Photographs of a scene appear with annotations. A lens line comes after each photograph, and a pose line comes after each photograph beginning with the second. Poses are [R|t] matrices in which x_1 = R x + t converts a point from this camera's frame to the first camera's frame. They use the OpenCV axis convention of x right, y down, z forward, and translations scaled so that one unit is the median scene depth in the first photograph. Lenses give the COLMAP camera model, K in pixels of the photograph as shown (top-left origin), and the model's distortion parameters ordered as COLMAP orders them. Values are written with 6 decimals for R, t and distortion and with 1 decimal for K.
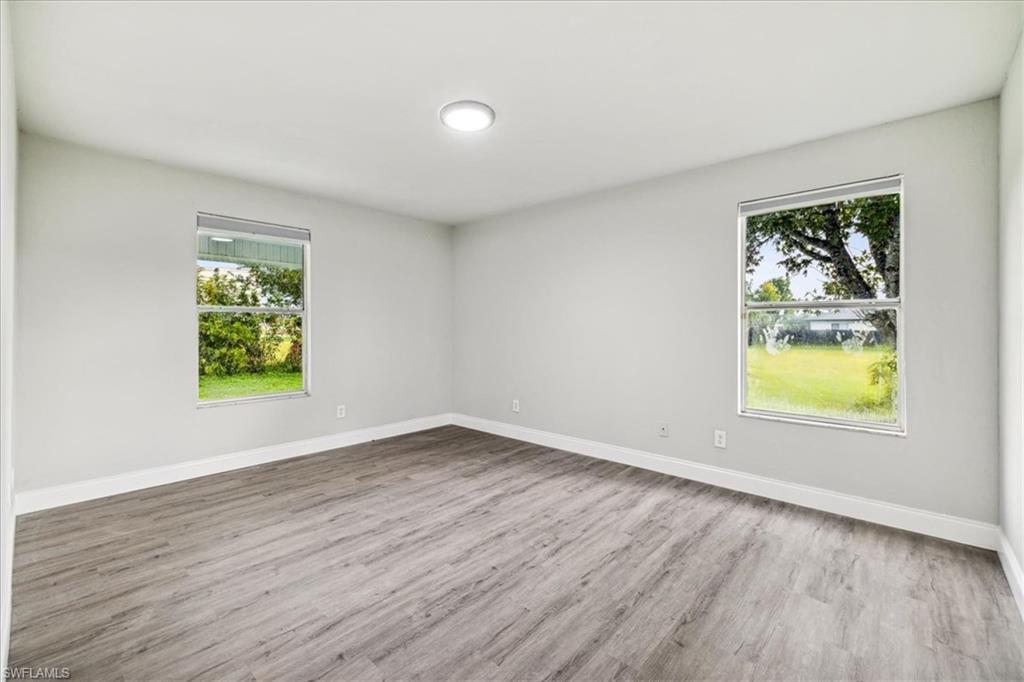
lens RADIAL K [[435.2, 0, 507.1], [0, 435.2, 331.8], [0, 0, 1]] dist [0.000172, -0.001230]
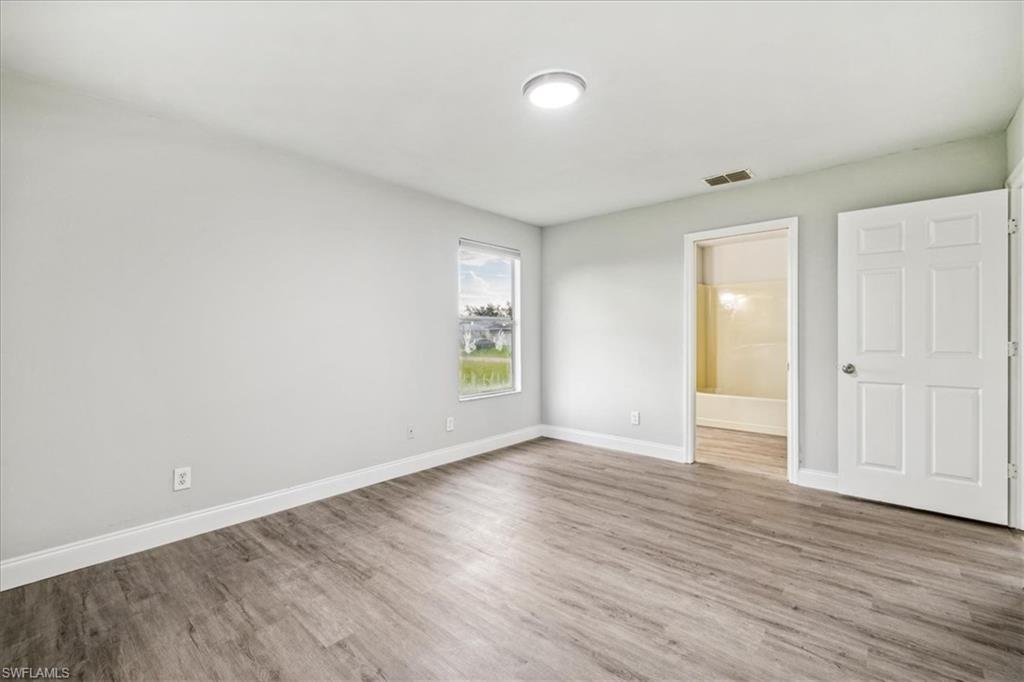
lens RADIAL K [[435.2, 0, 506.8], [0, 435.2, 336.1], [0, 0, 1]] dist [0.000172, -0.001230]
pose [[-0.008826, -0.005100, 0.999948, -1.029733], [0.012314, 0.999911, 0.005209, -0.006687], [-0.999885, 0.012359, -0.008762, 1.183220]]
